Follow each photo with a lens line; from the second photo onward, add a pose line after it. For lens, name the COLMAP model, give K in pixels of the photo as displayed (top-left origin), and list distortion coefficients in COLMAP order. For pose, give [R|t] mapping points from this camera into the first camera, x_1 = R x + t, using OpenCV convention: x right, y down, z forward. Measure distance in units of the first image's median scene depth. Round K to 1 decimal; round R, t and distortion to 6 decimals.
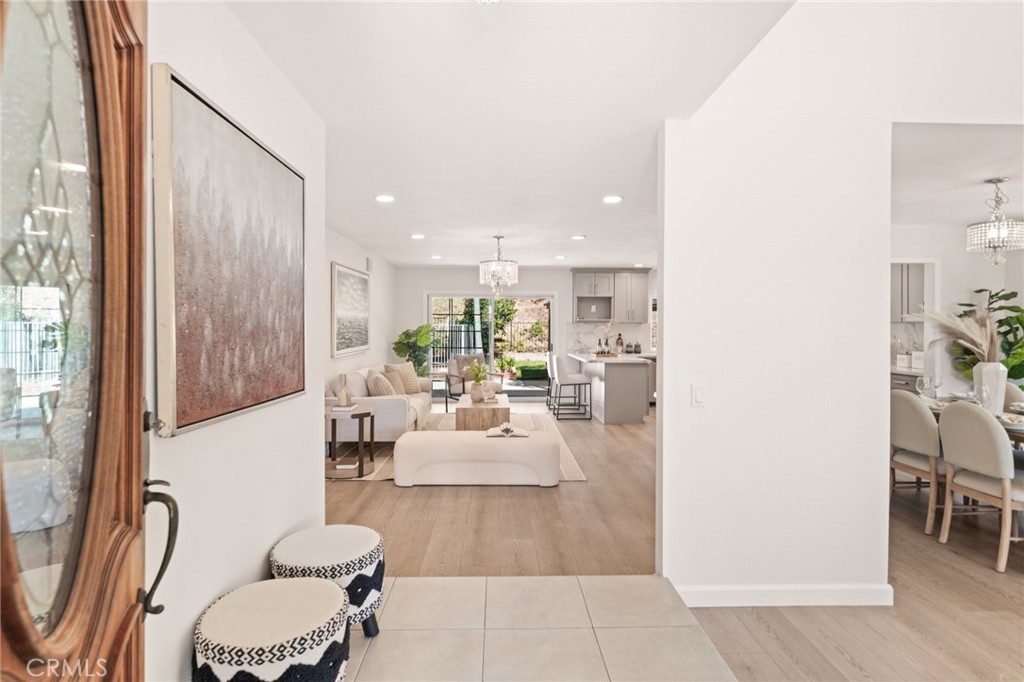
lens RADIAL K [[518.3, 0, 512.0], [0, 518.3, 341.0], [0, 0, 1]] dist [-0.000137, -0.000433]
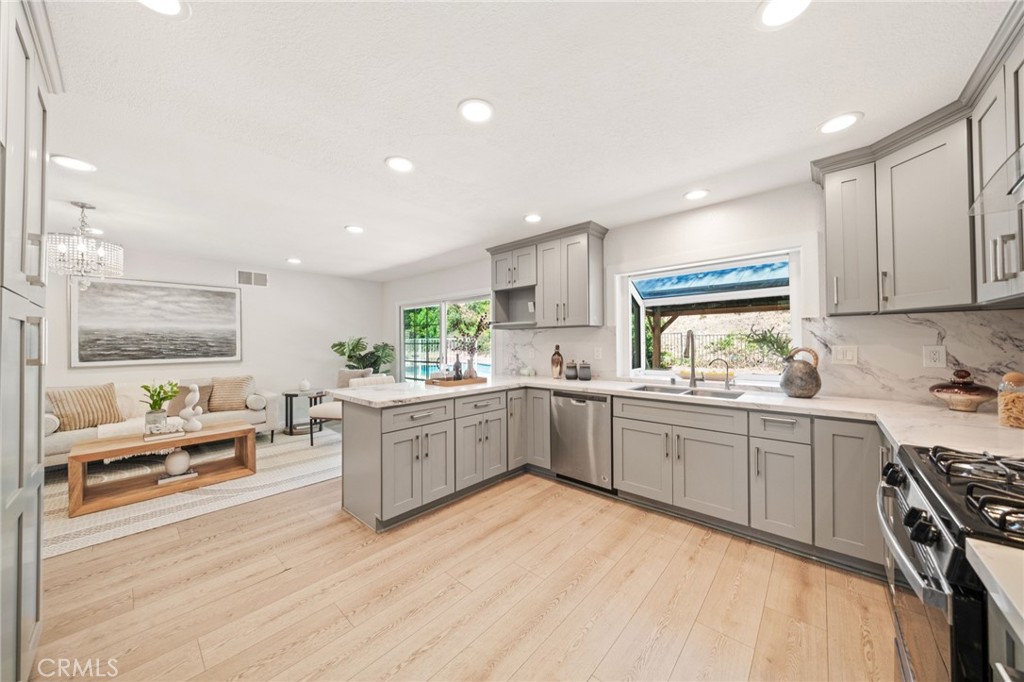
lens RADIAL K [[345.6, 0, 512.0], [0, 345.6, 341.0], [0, 0, 1]] dist [-0.001290, -0.000060]
pose [[0.724689, -0.010978, -0.688989, 0.557067], [-0.011831, 0.999527, -0.028370, -0.009268], [0.688975, 0.028711, 0.724217, 0.847755]]
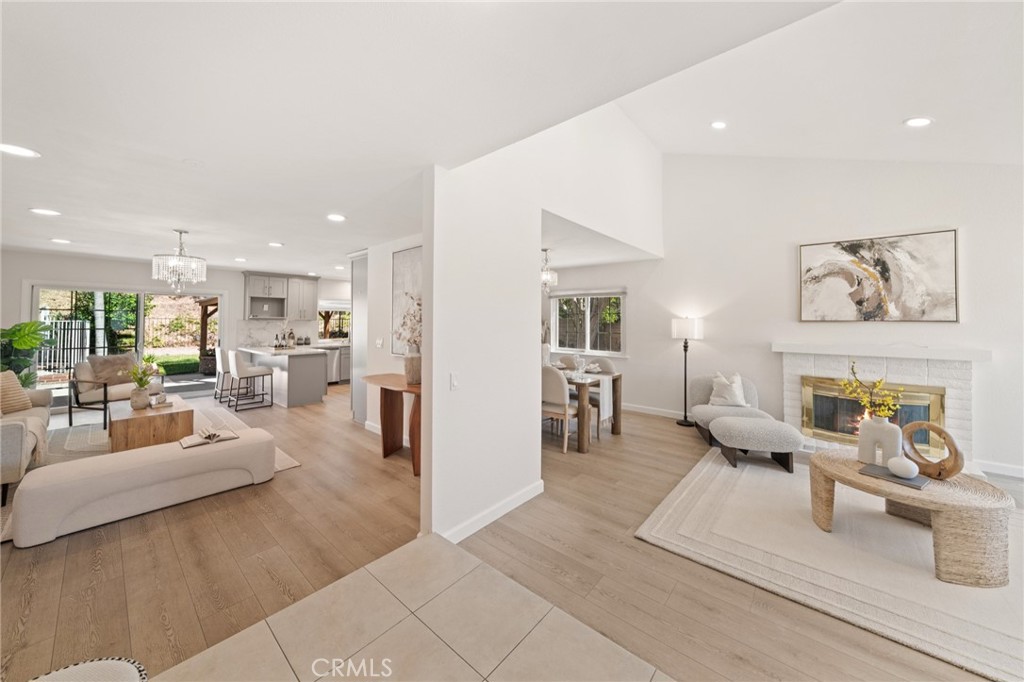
lens RADIAL K [[357.1, 0, 501.9], [0, 357.1, 318.3], [0, 0, 1]] dist [-0.007966, -0.000100]
pose [[0.683468, 0.007150, 0.729945, -0.076167], [0.019161, 0.999432, -0.027730, -0.009014], [-0.729729, 0.032939, 0.682943, 0.102909]]
